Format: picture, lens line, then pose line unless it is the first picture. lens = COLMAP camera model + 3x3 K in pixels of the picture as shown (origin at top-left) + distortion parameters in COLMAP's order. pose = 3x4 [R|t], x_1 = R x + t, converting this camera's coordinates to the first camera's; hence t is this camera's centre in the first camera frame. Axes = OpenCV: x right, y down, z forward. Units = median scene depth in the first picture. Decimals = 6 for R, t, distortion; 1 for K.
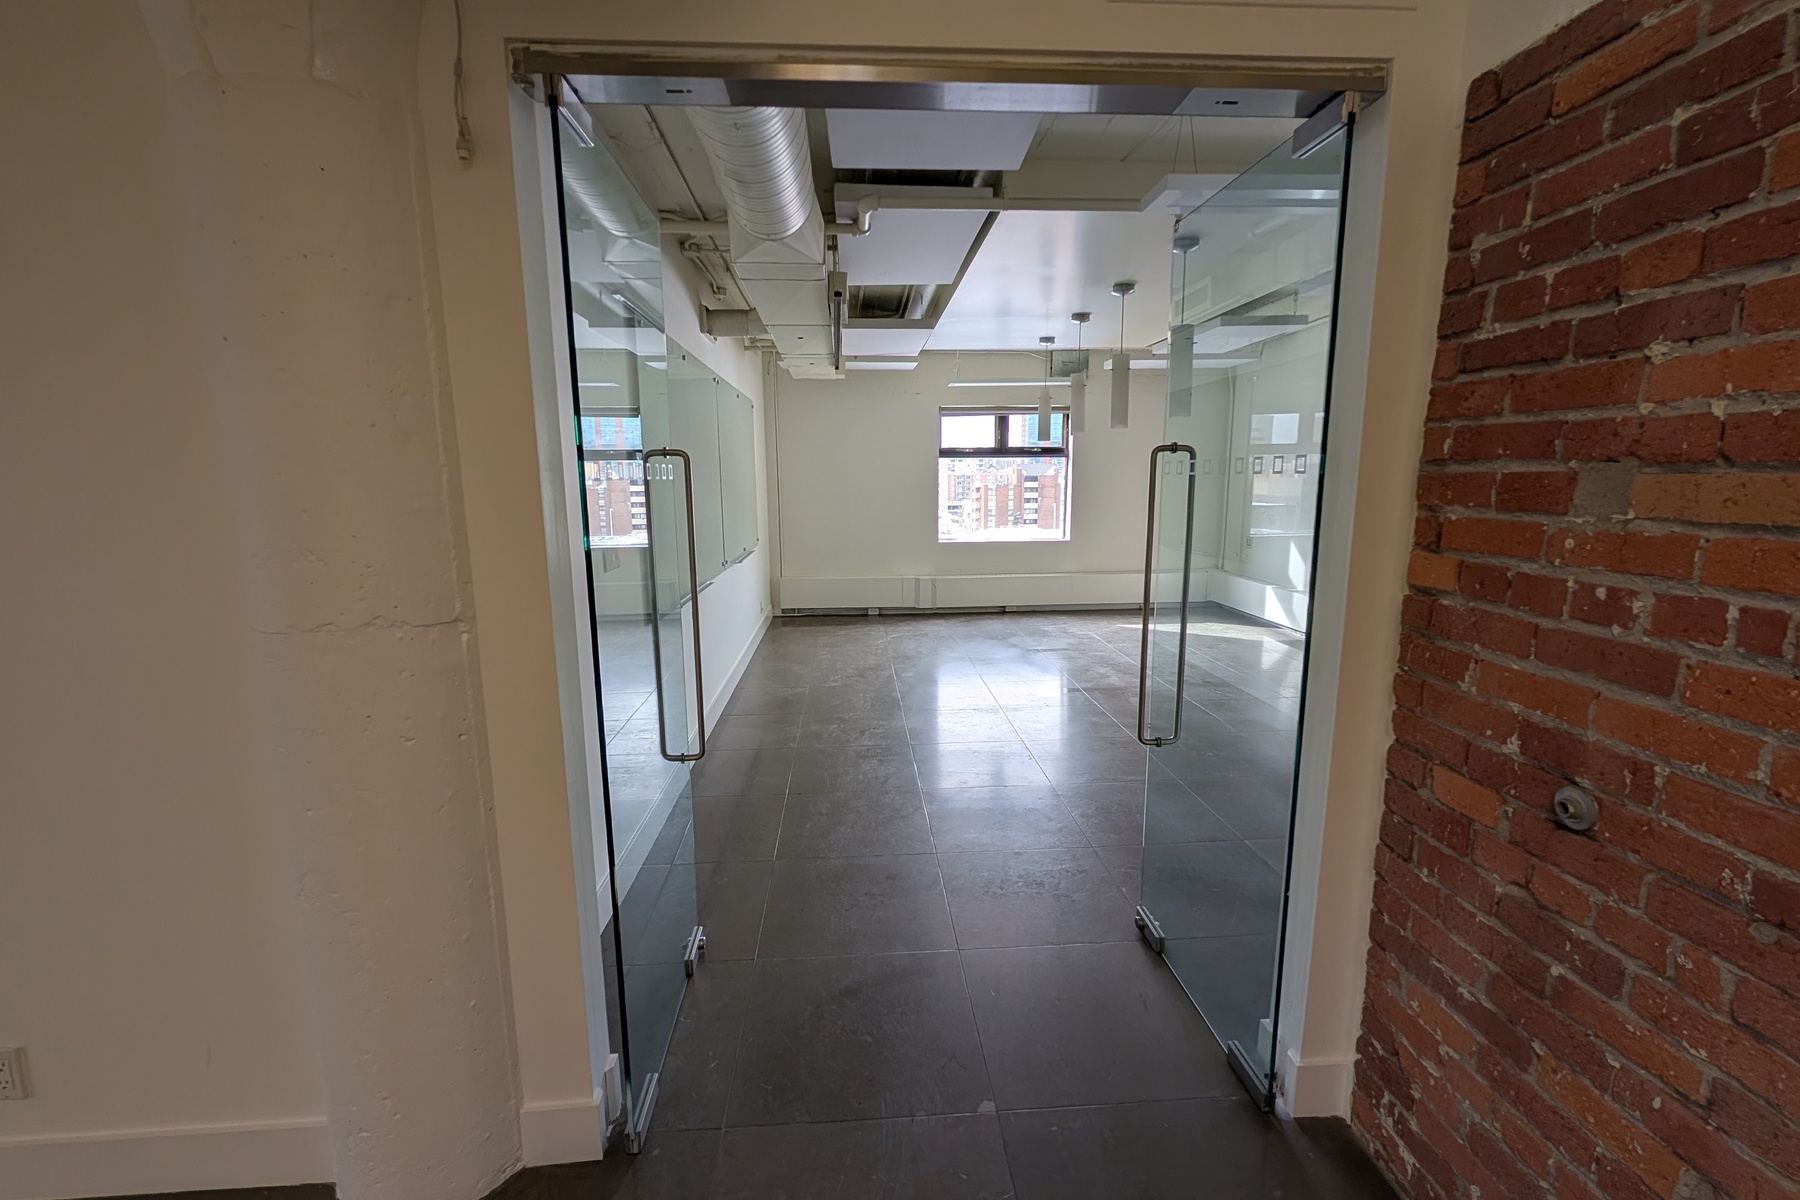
lens RADIAL K [[771.0, 0, 902.0], [0, 771.0, 607.4], [0, 0, 1]] dist [0.000831, -0.000061]
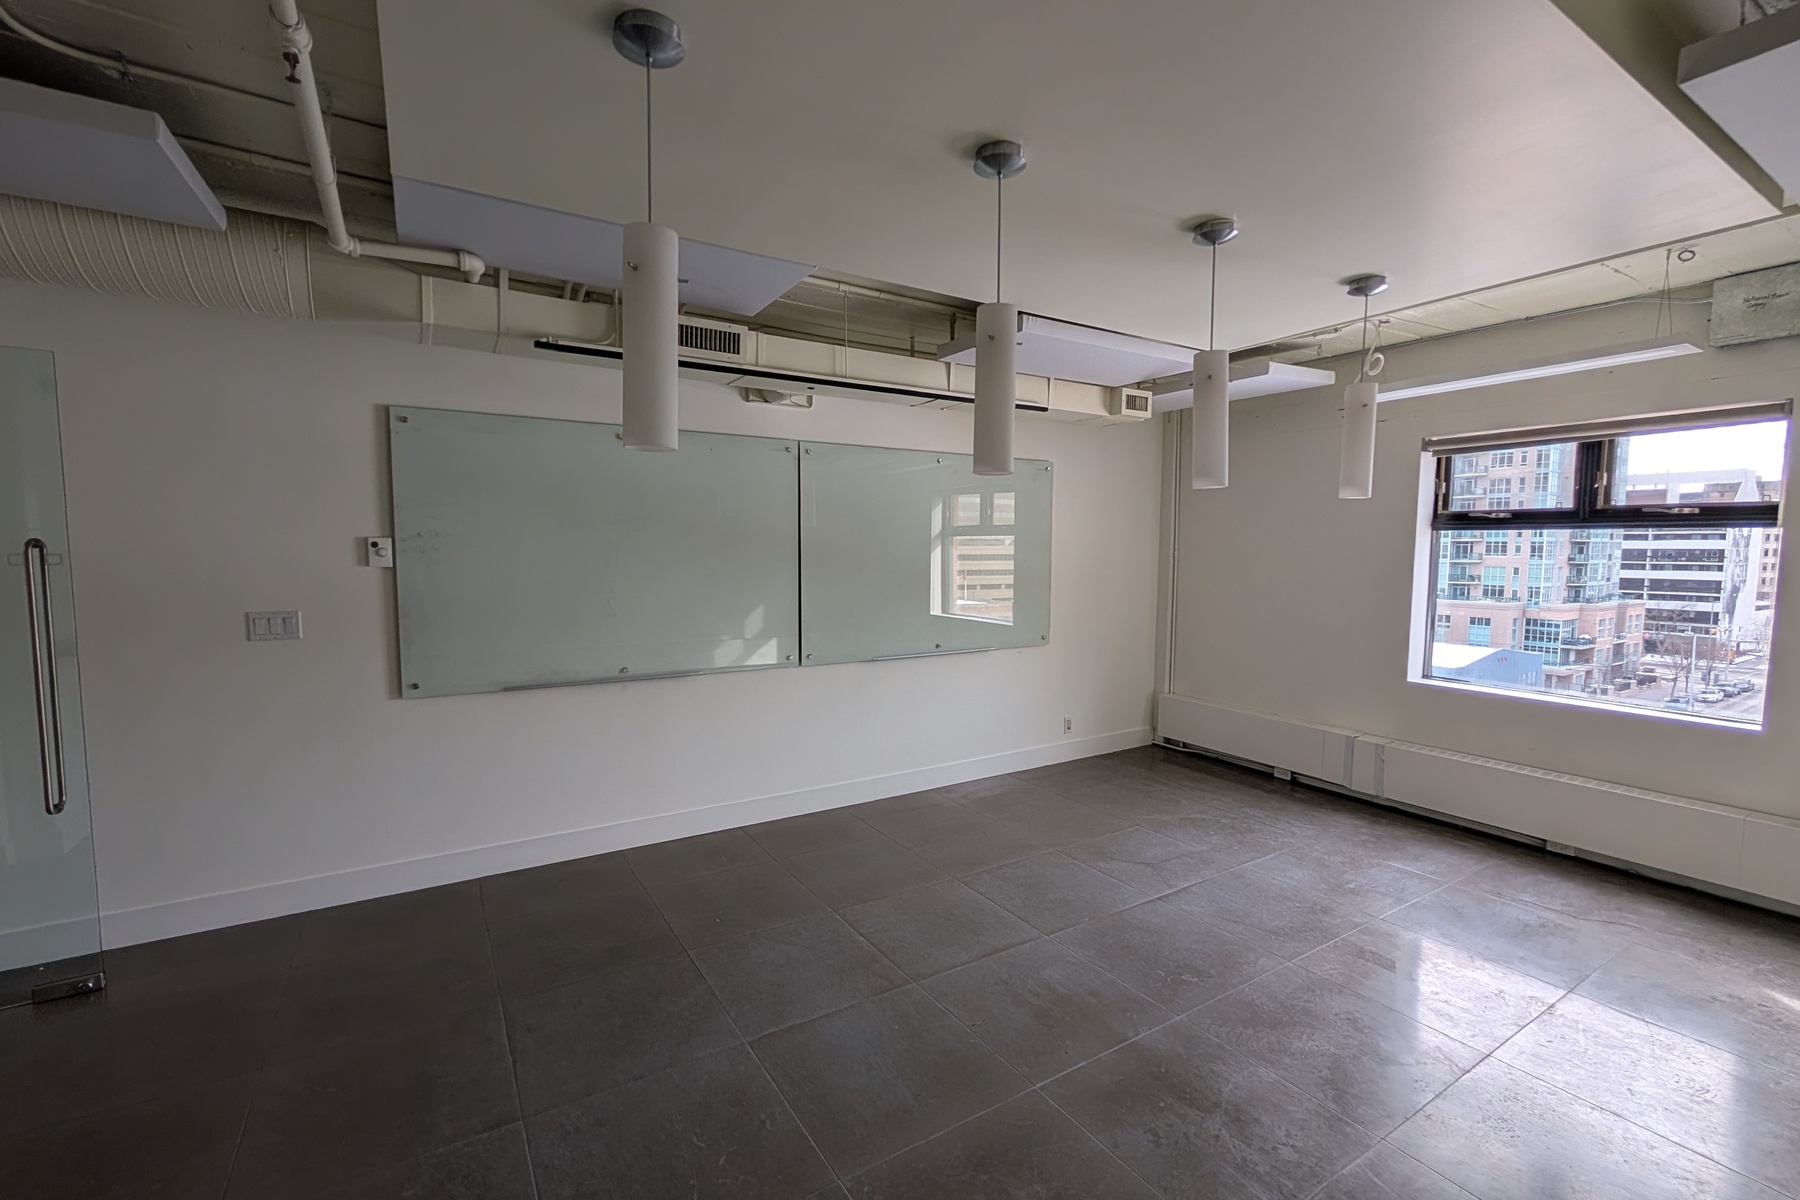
lens RADIAL K [[771.0, 0, 902.0], [0, 771.0, 607.4], [0, 0, 1]] dist [0.000831, -0.000061]
pose [[0.466991, 0.078968, -0.880729, 0.357239], [-0.155763, 0.987776, 0.005975, -0.084364], [0.870435, 0.134395, 0.473583, 0.418639]]
